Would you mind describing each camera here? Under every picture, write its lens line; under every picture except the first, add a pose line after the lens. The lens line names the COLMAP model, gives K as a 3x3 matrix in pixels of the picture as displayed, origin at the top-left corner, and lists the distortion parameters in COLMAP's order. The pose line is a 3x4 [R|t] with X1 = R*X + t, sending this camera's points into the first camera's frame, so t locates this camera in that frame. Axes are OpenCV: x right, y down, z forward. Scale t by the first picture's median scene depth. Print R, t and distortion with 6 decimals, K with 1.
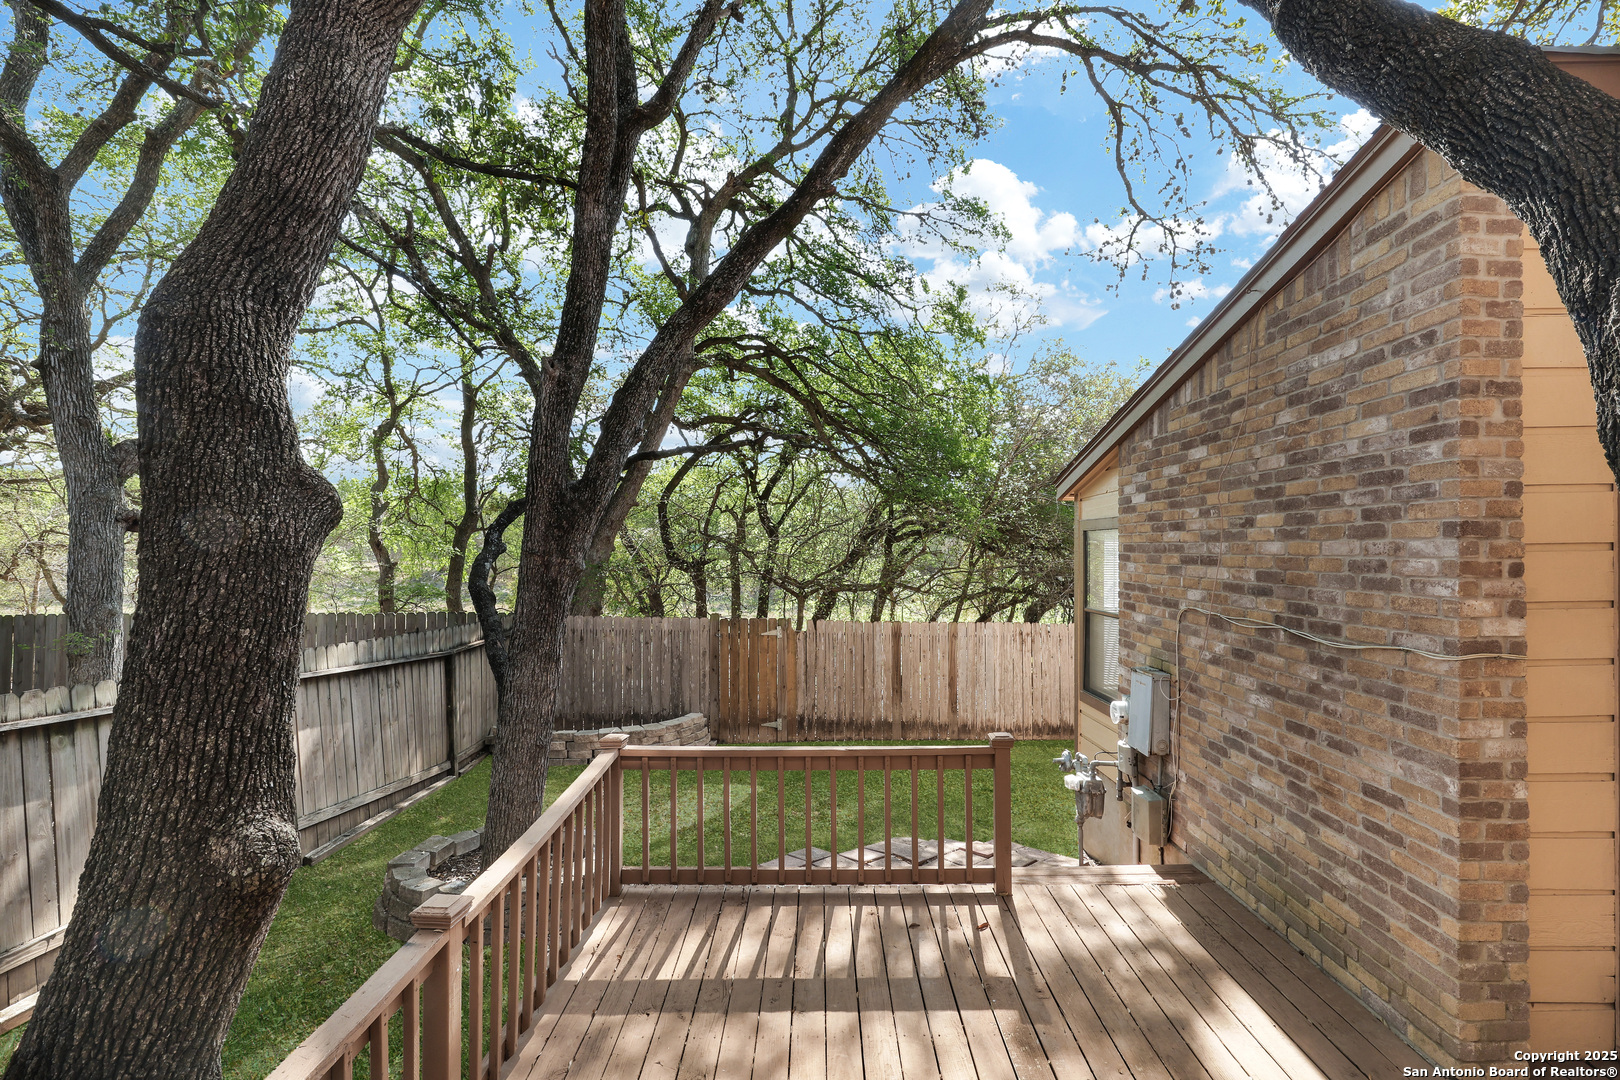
lens RADIAL K [[749.4, 0, 812.8], [0, 749.4, 543.0], [0, 0, 1]] dist [0.003940, 0.000148]
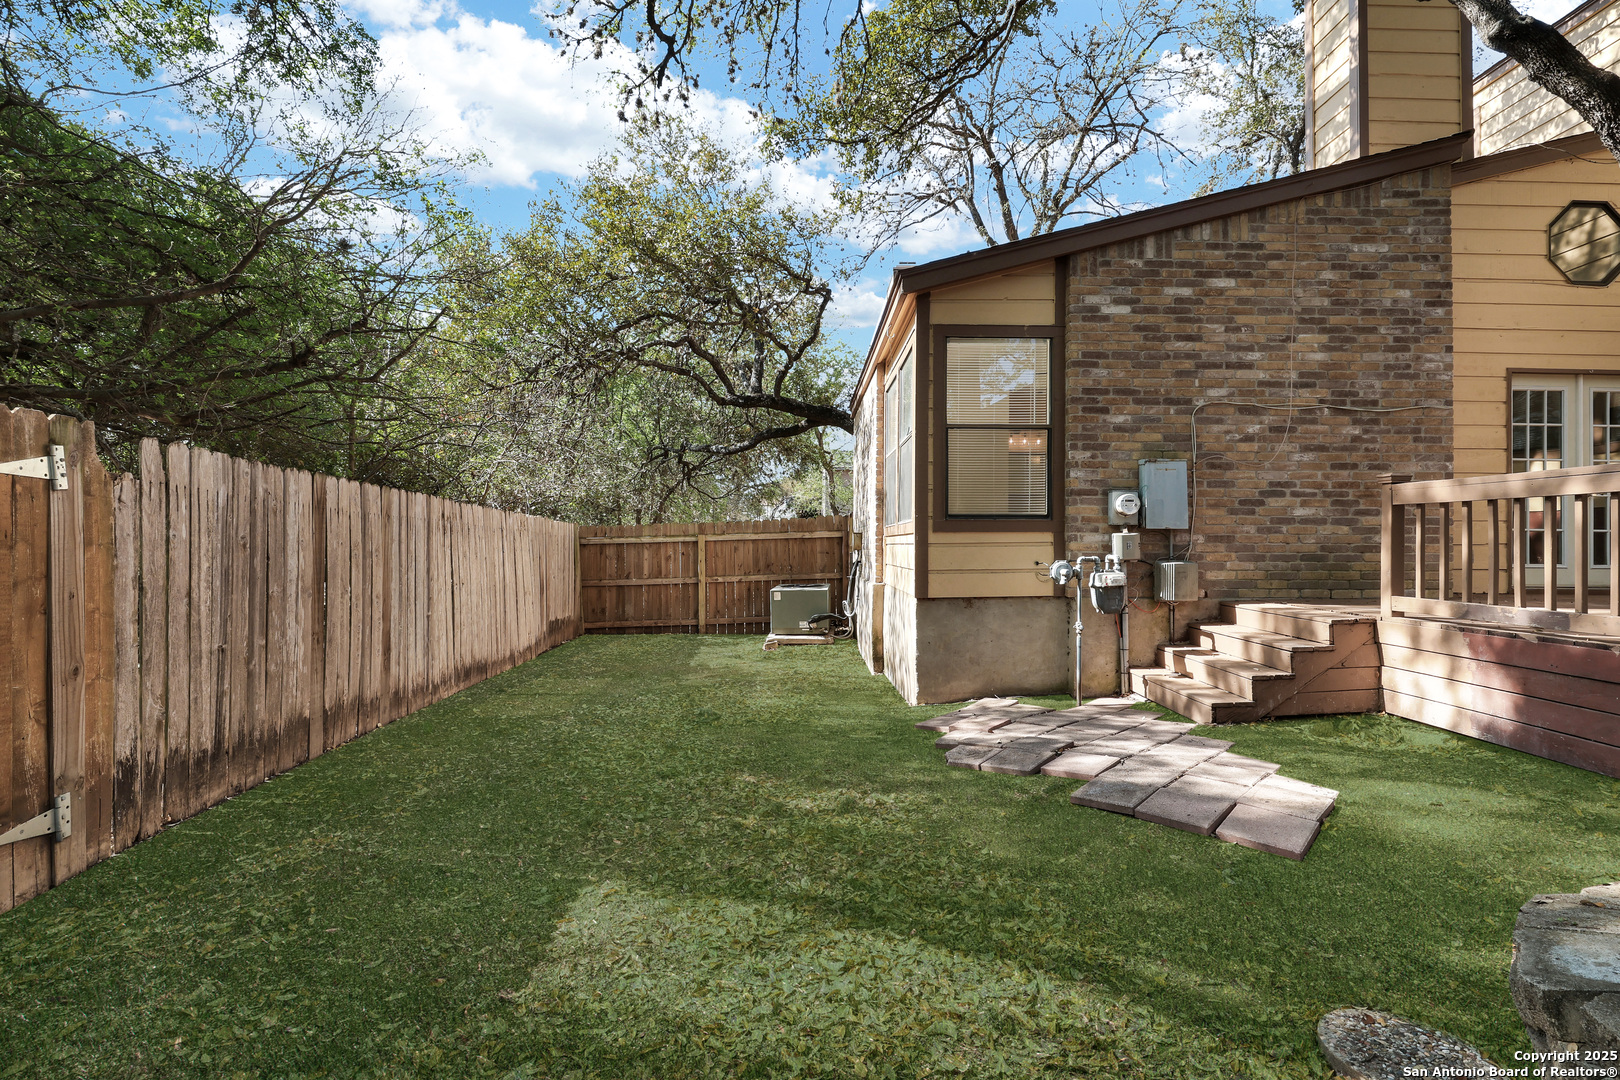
lens RADIAL K [[749.4, 0, 817.8], [0, 749.4, 538.5], [0, 0, 1]] dist [0.003940, 0.000148]
pose [[-0.040719, 0.005608, 0.999155, -0.954644], [-0.008297, 0.999948, -0.005951, 0.426203], [-0.999136, -0.008532, -0.040670, 2.218101]]
